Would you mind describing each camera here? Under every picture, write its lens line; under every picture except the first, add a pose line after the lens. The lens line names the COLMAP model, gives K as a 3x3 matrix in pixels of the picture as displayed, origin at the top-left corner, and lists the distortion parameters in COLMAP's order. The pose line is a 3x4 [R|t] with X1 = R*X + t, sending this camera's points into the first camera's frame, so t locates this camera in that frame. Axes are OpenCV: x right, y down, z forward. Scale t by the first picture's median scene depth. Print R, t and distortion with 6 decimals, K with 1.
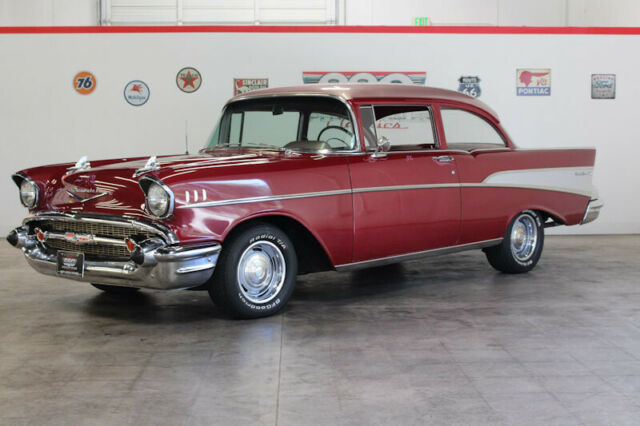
lens RADIAL K [[988.1, 0, 320.0], [0, 988.1, 213.0], [0, 0, 1]] dist [-0.023251, -0.000253]
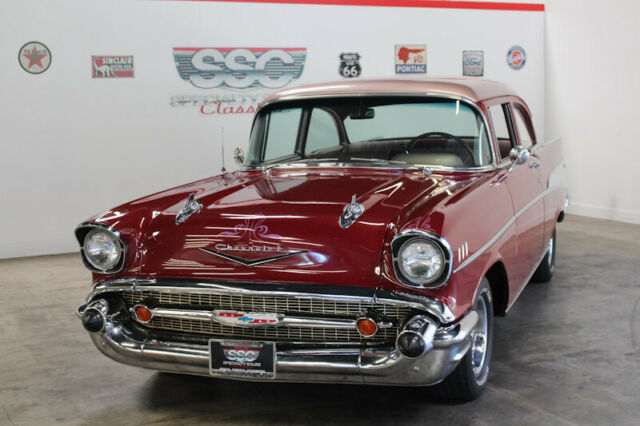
lens RADIAL K [[978.7, 0, 320.0], [0, 978.7, 213.0], [0, 0, 1]] dist [-0.023957, 0.010467]
pose [[0.905431, -0.067040, 0.419166, -0.432833], [0.046736, 0.997191, 0.058533, -0.077167], [-0.421912, -0.033407, 0.906021, 0.327961]]
